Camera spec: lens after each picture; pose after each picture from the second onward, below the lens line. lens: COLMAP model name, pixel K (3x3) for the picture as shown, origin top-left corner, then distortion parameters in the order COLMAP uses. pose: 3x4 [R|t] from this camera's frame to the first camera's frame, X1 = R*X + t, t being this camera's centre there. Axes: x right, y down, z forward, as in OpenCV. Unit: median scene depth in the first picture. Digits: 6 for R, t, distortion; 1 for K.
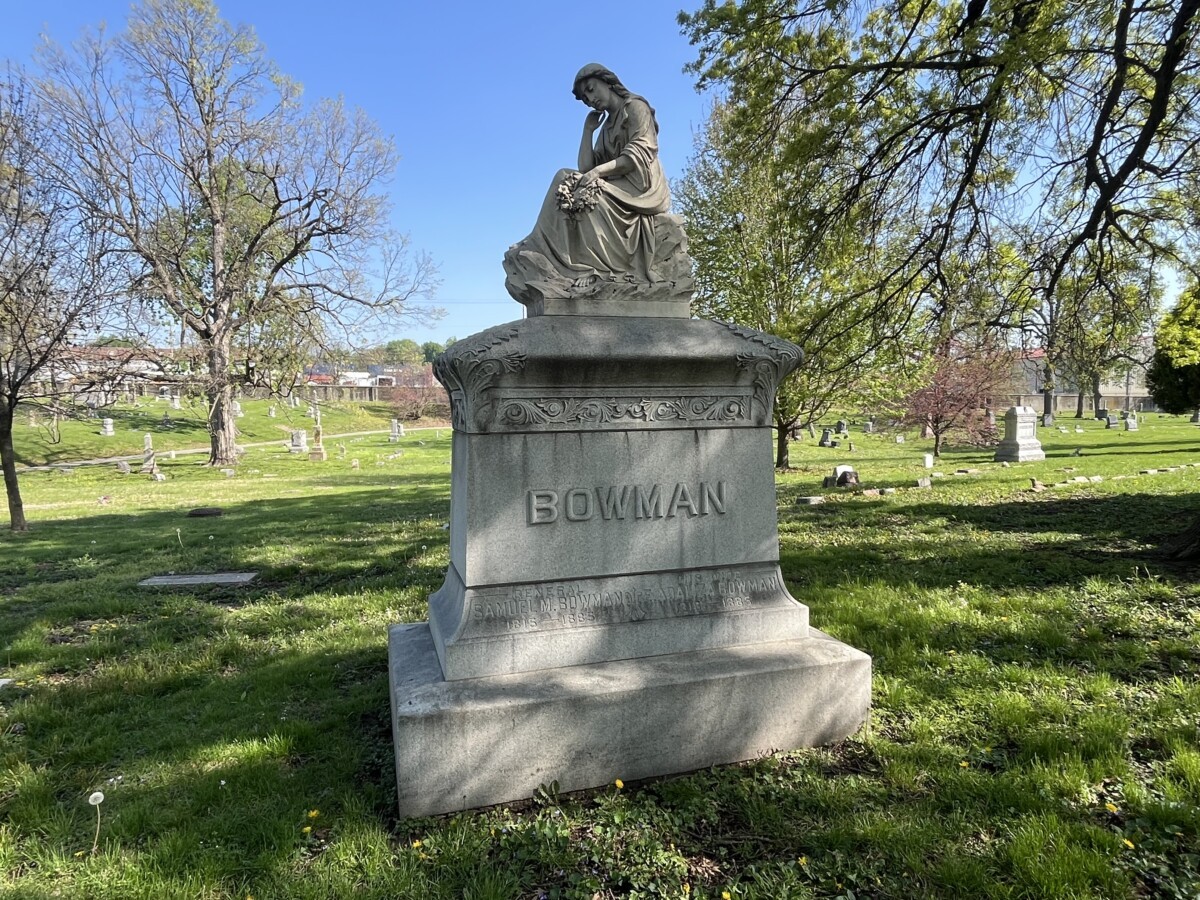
lens RADIAL K [[739.7, 0, 601.7], [0, 739.7, 449.4], [0, 0, 1]] dist [-0.000962, -0.002447]
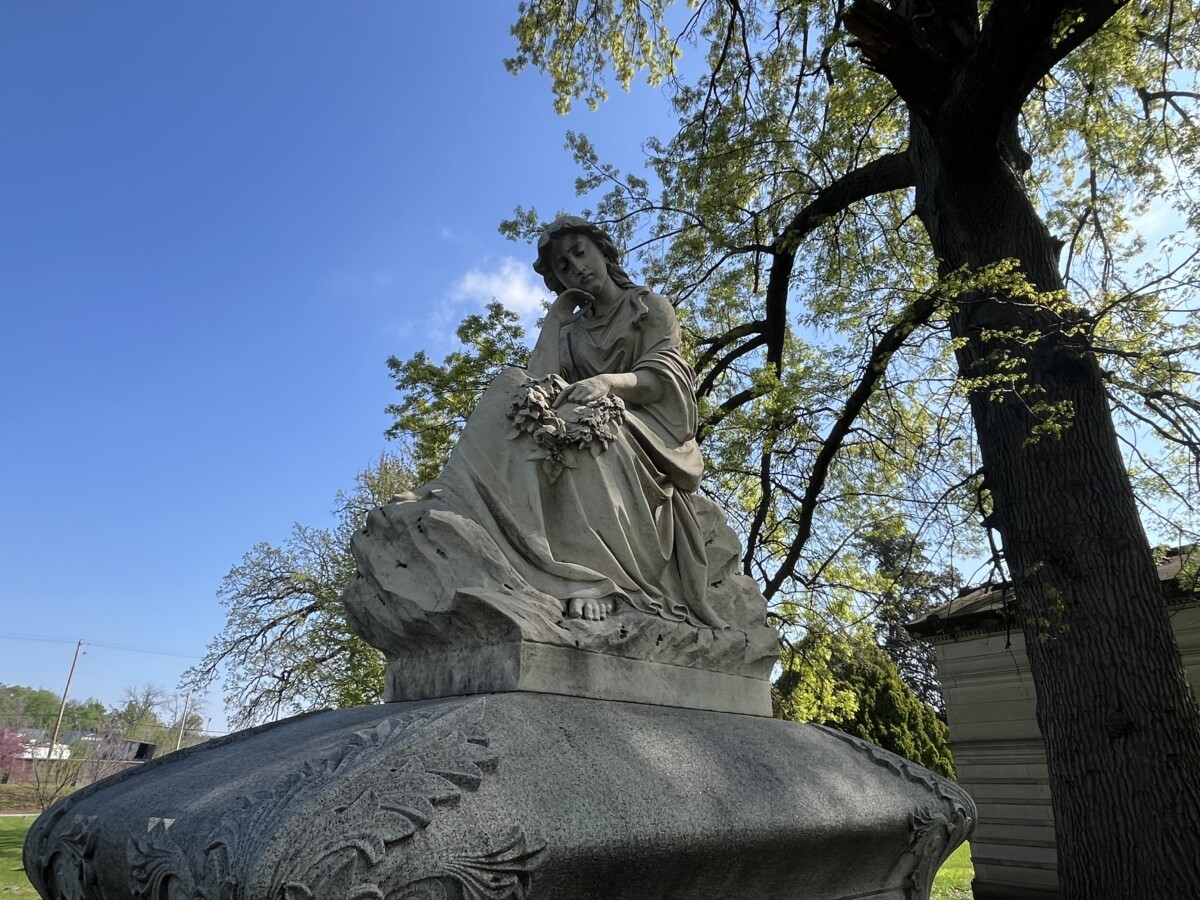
lens RADIAL K [[739.7, 0, 597.8], [0, 739.7, 446.5], [0, 0, 1]] dist [-0.000962, -0.002447]
pose [[0.874357, 0.213699, 0.435697, -0.208171], [0.016782, 0.883969, -0.467245, -0.117774], [-0.484992, 0.415851, 0.769318, 0.654644]]
